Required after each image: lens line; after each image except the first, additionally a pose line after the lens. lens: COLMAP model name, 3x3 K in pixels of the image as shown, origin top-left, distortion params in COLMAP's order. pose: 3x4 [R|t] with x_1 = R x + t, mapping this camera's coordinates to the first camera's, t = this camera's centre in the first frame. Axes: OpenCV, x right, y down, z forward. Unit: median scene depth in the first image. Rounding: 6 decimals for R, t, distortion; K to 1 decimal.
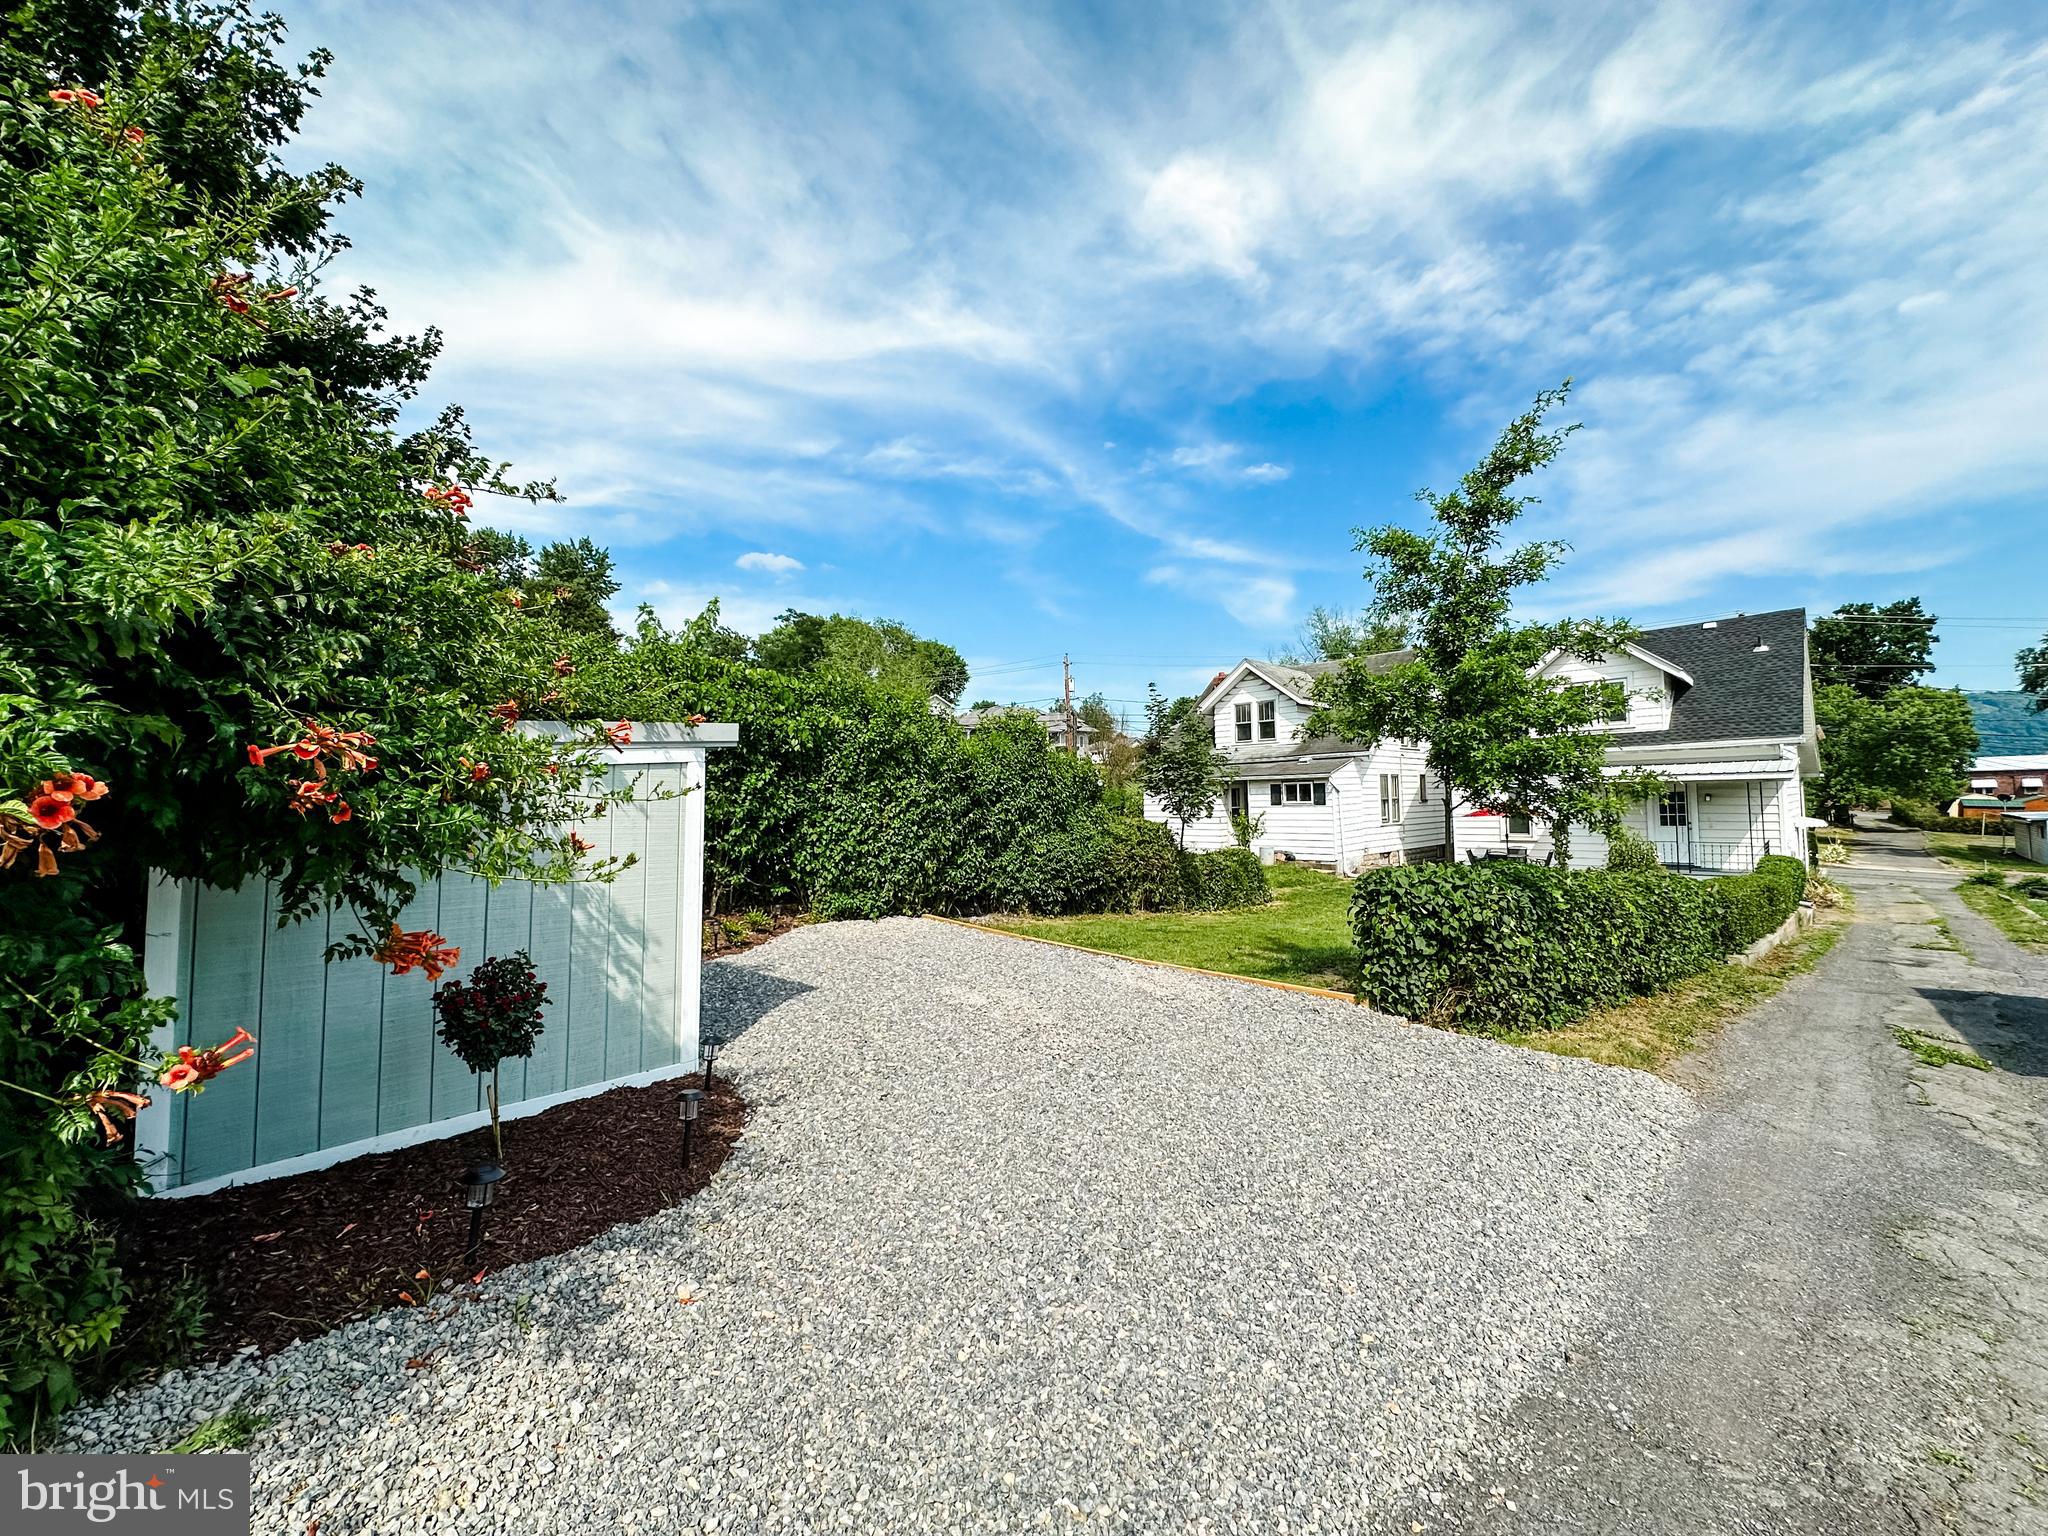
lens RADIAL K [[823.4, 0, 1024.0], [0, 823.4, 768.0], [0, 0, 1]] dist [0.001813, 0.000188]
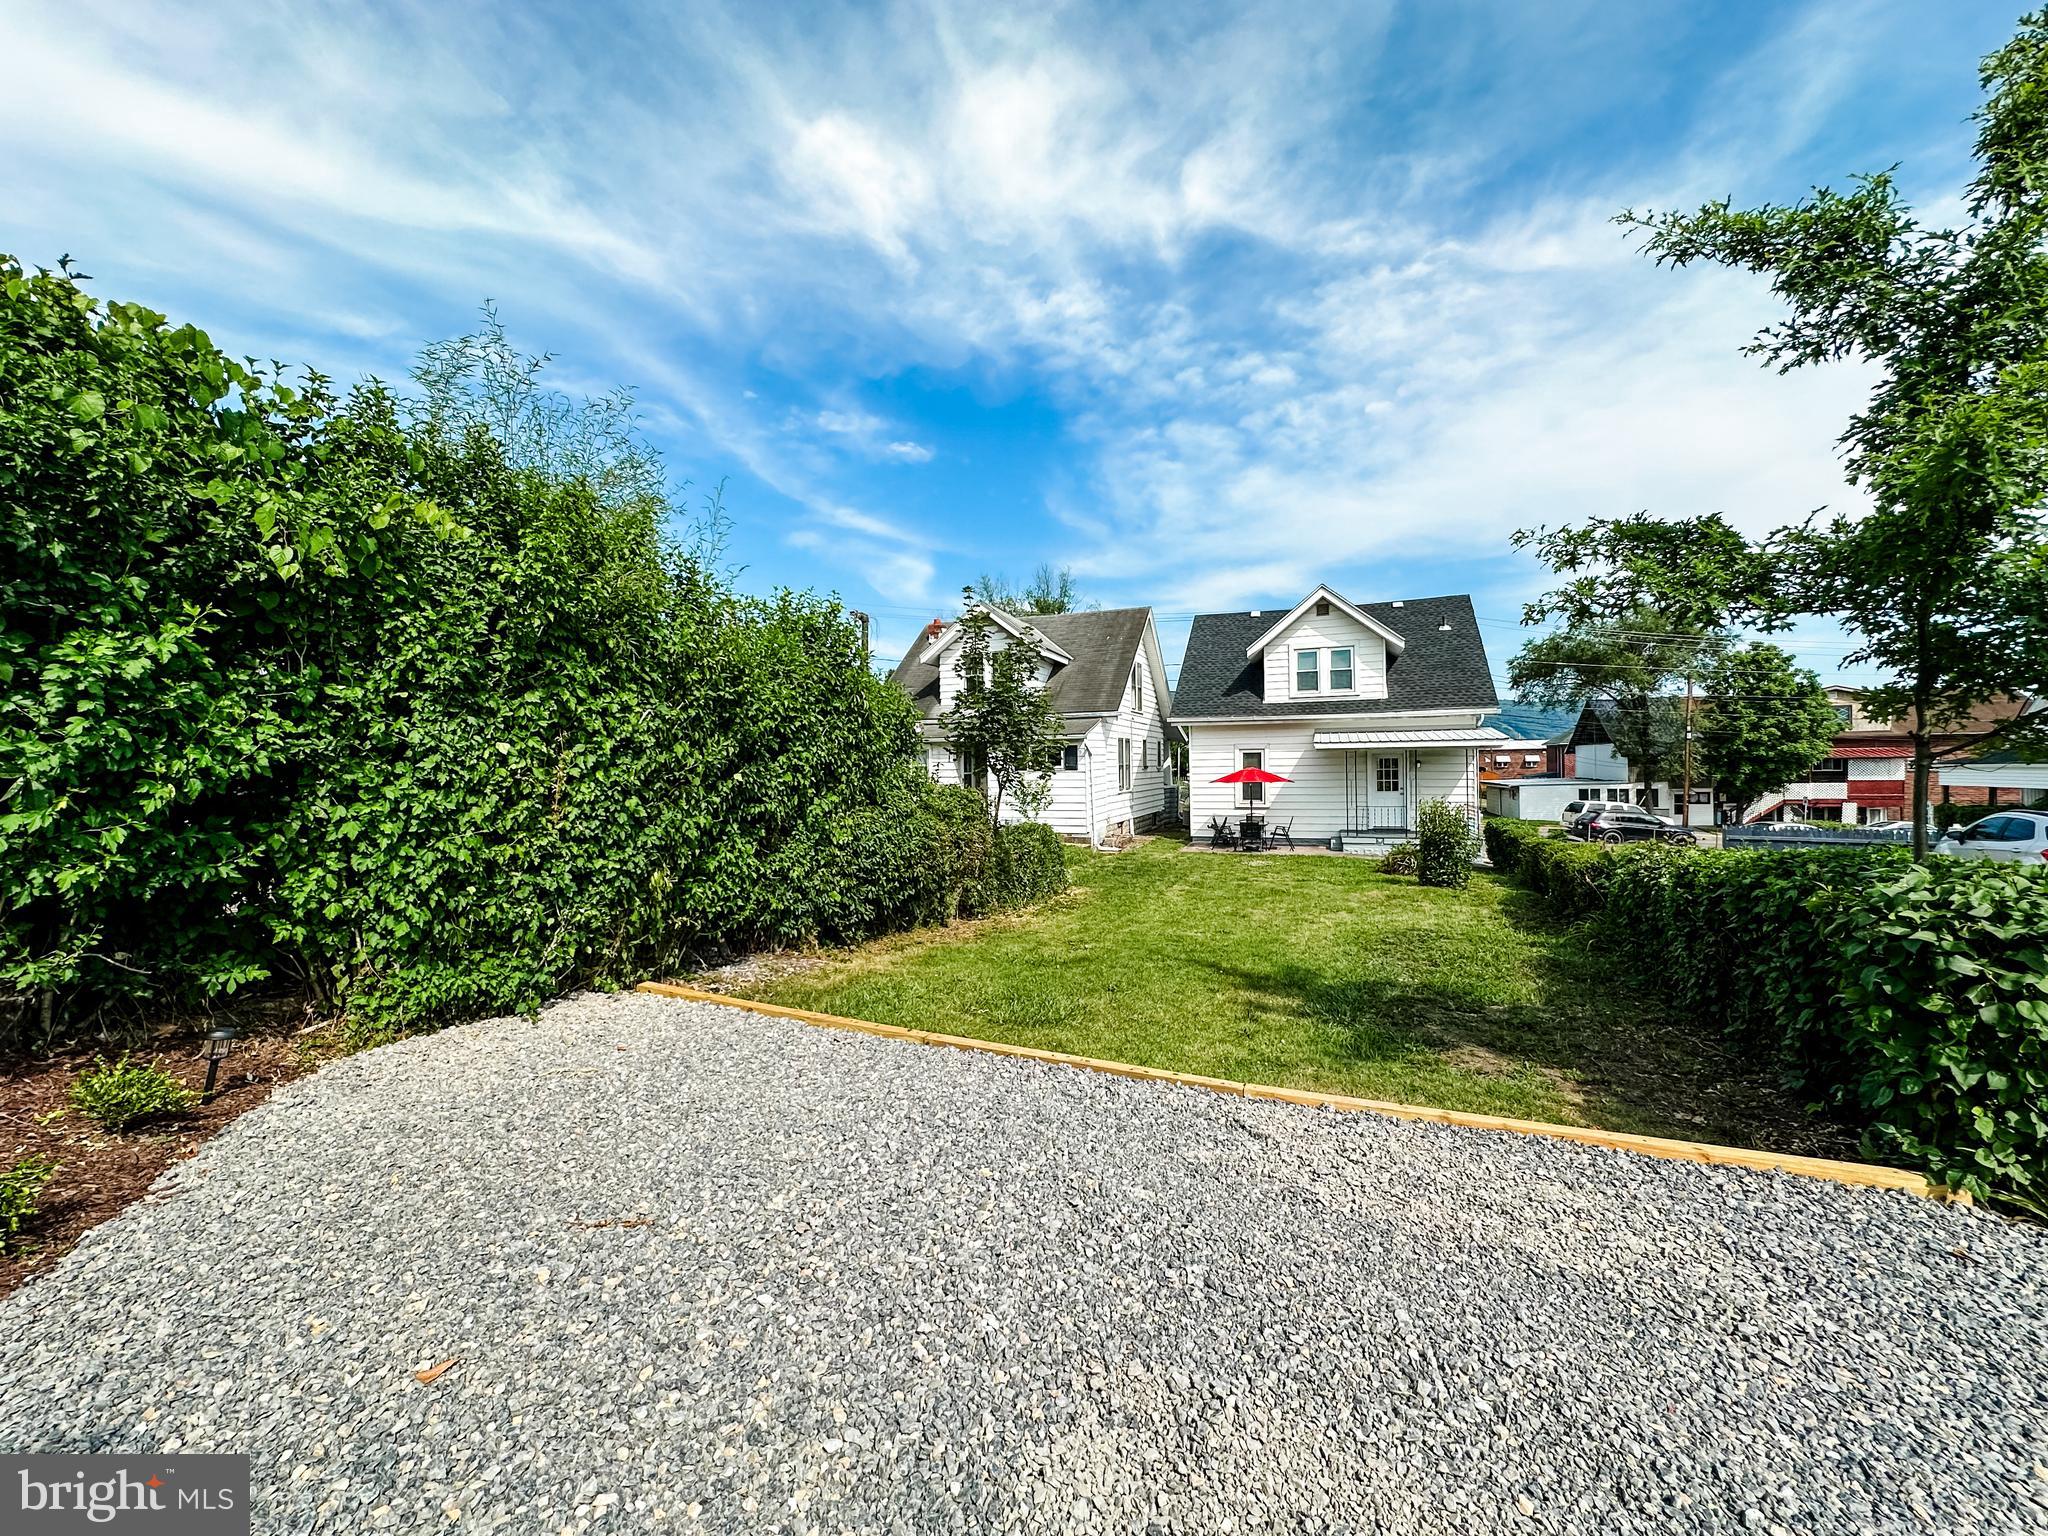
lens RADIAL K [[821.8, 0, 1026.9], [0, 821.8, 756.8], [0, 0, 1]] dist [-0.013462, 0.007617]
pose [[0.907160, 0.011997, 0.420615, -0.125263], [-0.021887, 0.999586, 0.018693, 0.035037], [-0.420216, -0.026163, 0.907047, 0.503926]]
